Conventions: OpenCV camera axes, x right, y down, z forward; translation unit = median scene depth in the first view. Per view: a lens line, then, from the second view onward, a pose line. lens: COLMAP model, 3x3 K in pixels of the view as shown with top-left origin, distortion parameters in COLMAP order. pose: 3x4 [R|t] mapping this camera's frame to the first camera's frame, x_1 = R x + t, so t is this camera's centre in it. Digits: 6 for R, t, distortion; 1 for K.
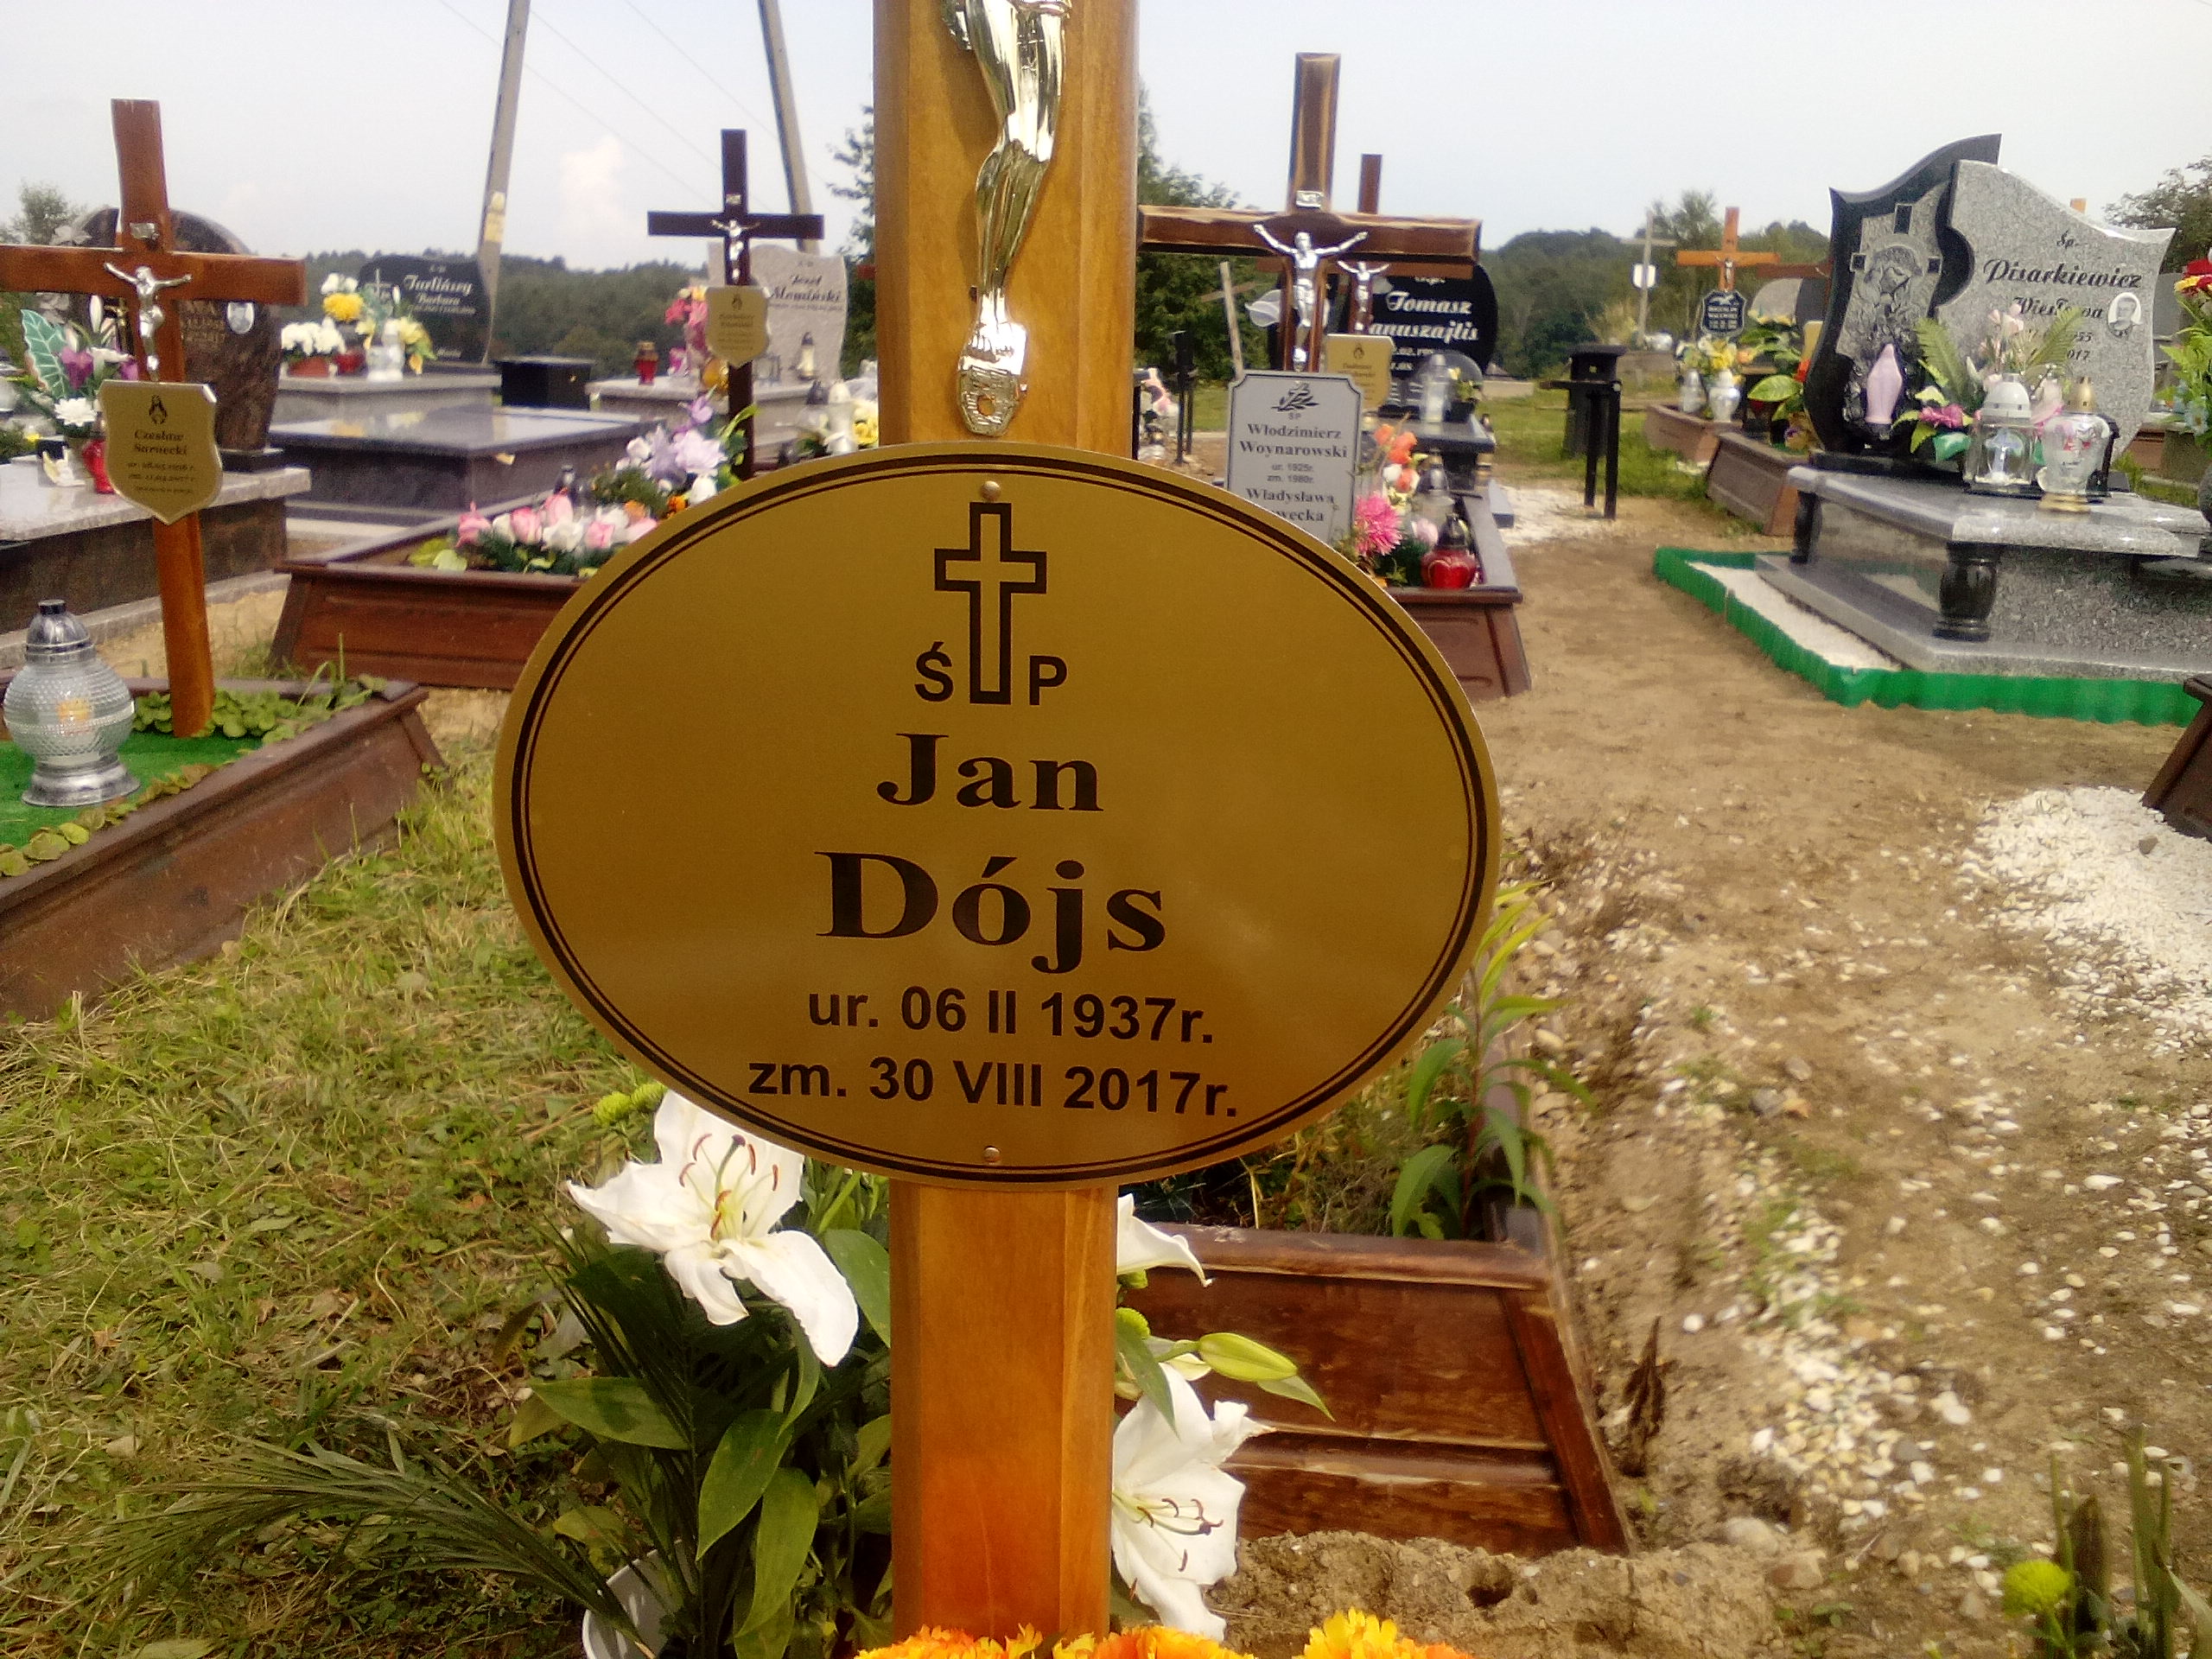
lens RADIAL K [[2078.2, 0, 1130.6], [0, 2078.2, 840.9], [0, 0, 1]] dist [0.064709, -0.159410]
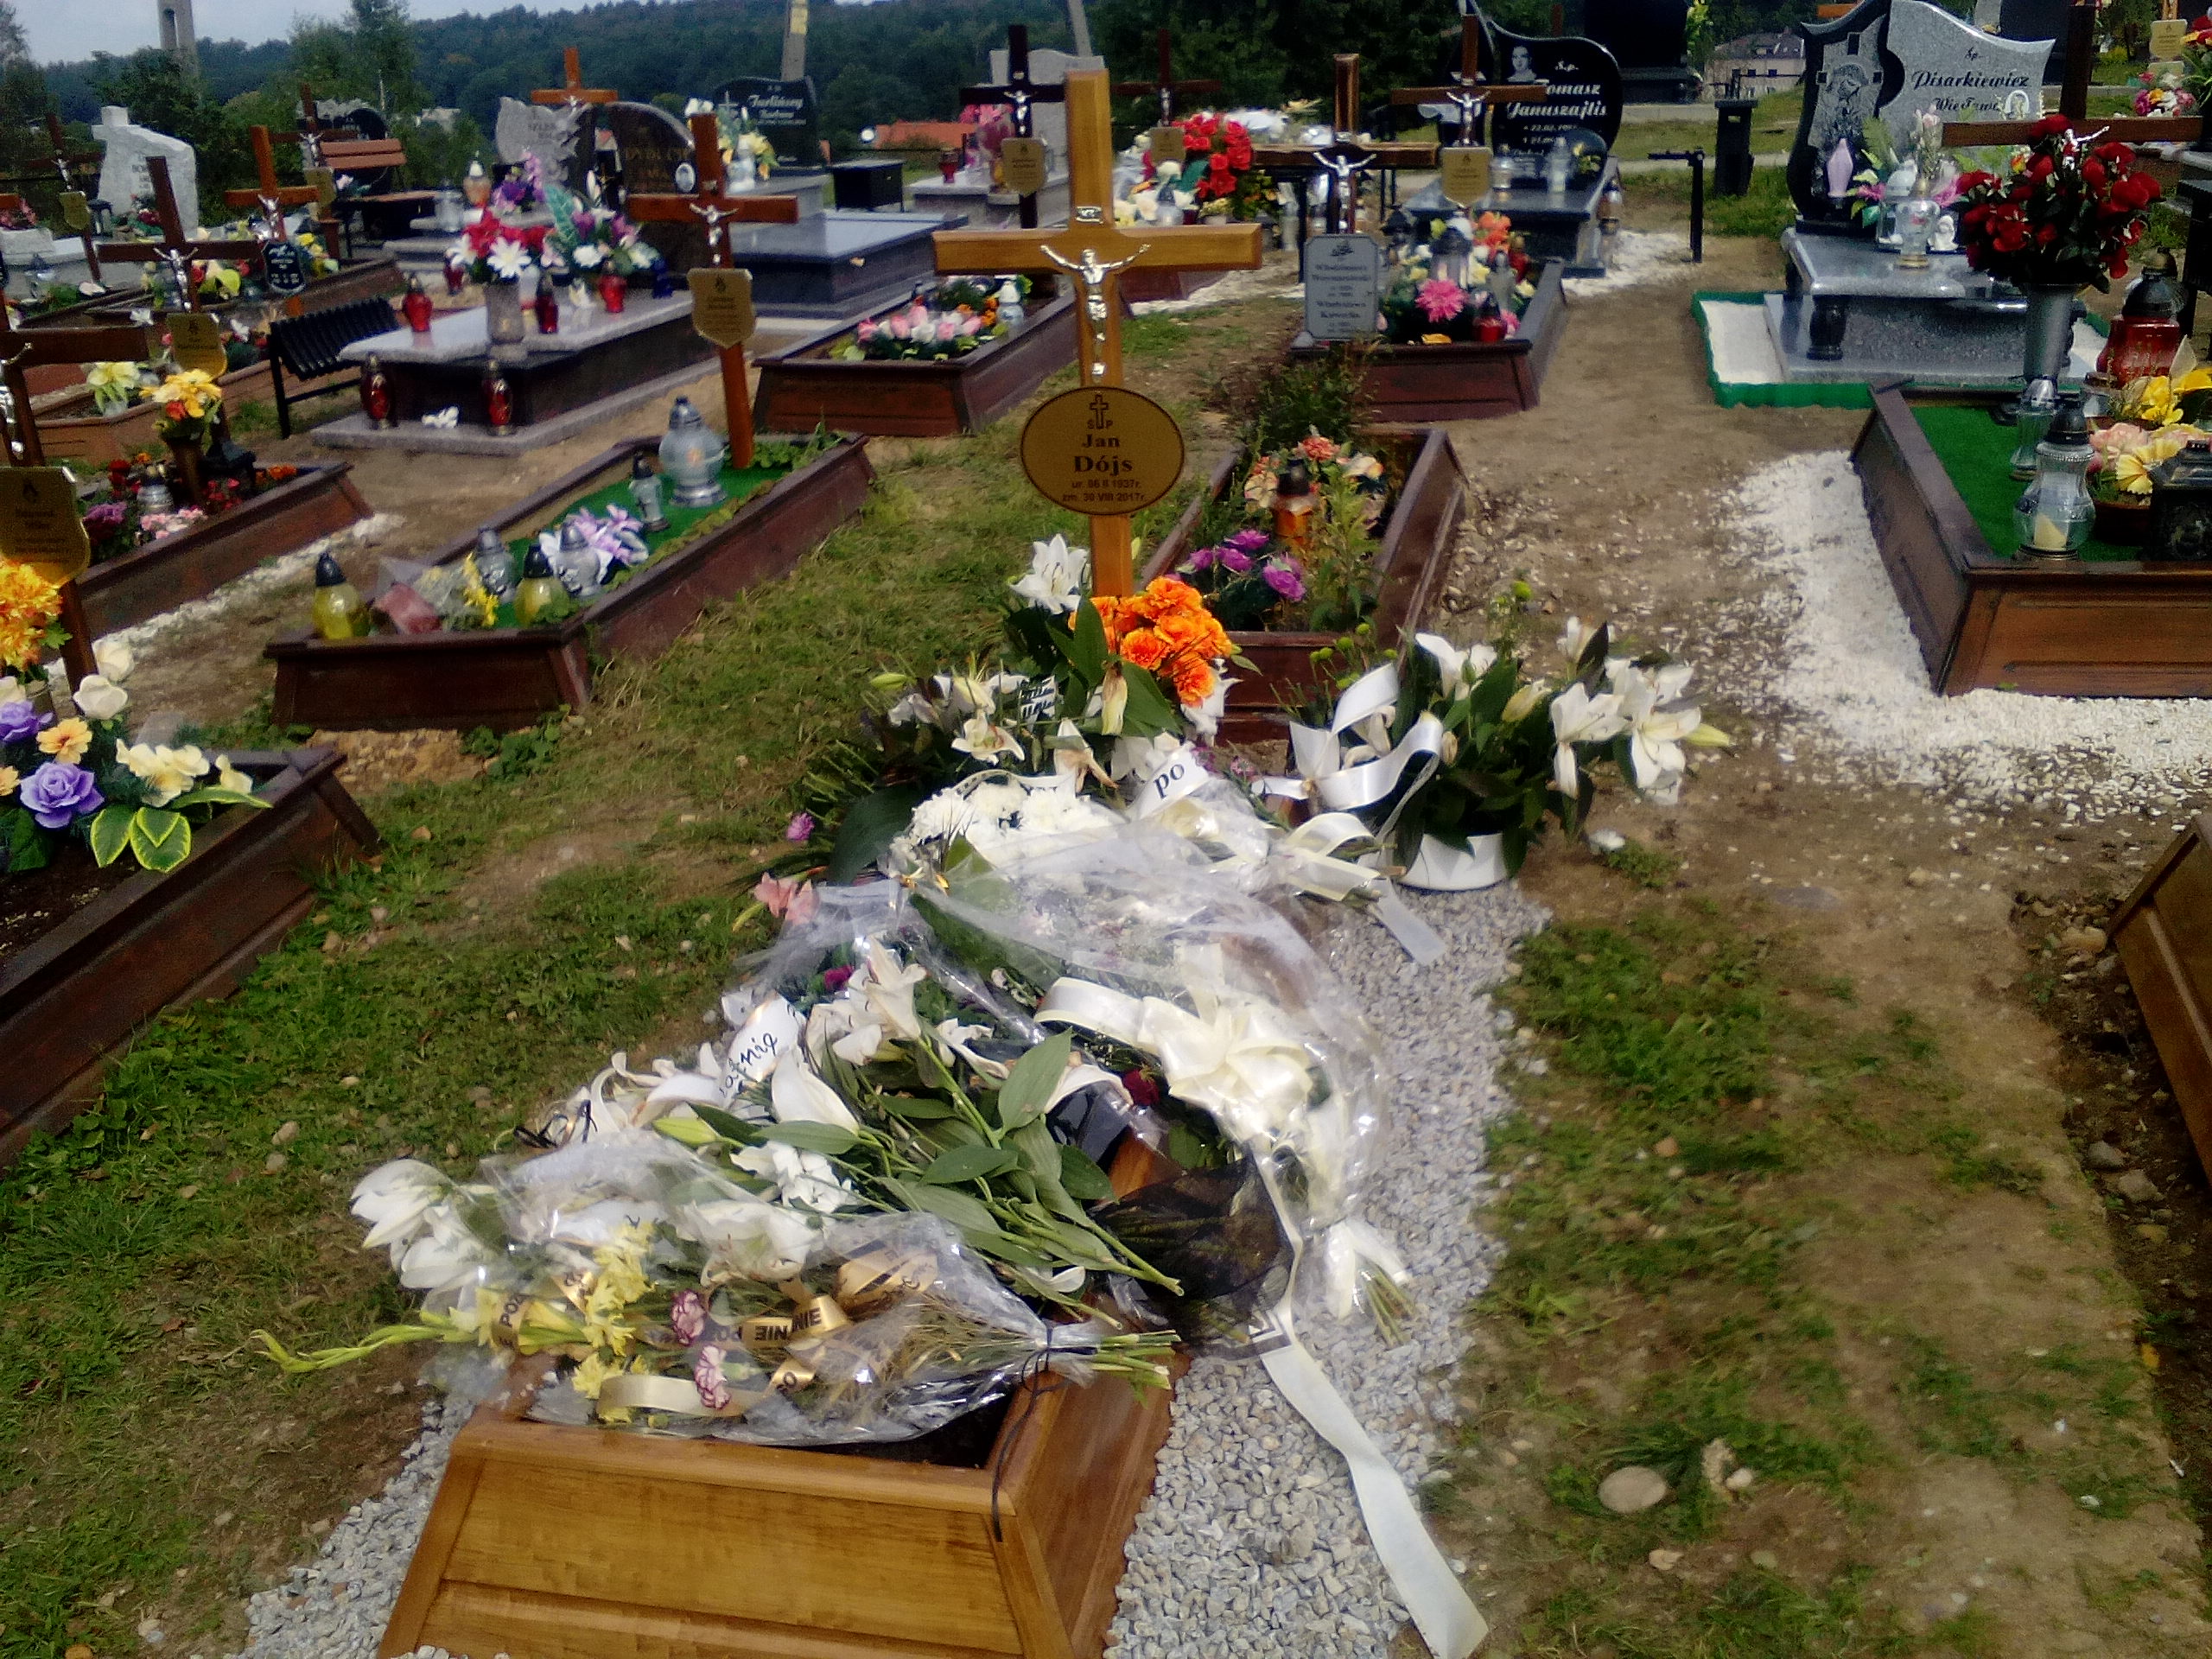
lens RADIAL K [[2078.2, 0, 1130.6], [0, 2078.2, 840.9], [0, 0, 1]] dist [0.064709, -0.159410]
pose [[0.990014, -0.016281, -0.140023, 0.081064], [0.033987, 0.991573, 0.125009, 0.035125], [0.136808, -0.128520, 0.982225, -0.484815]]
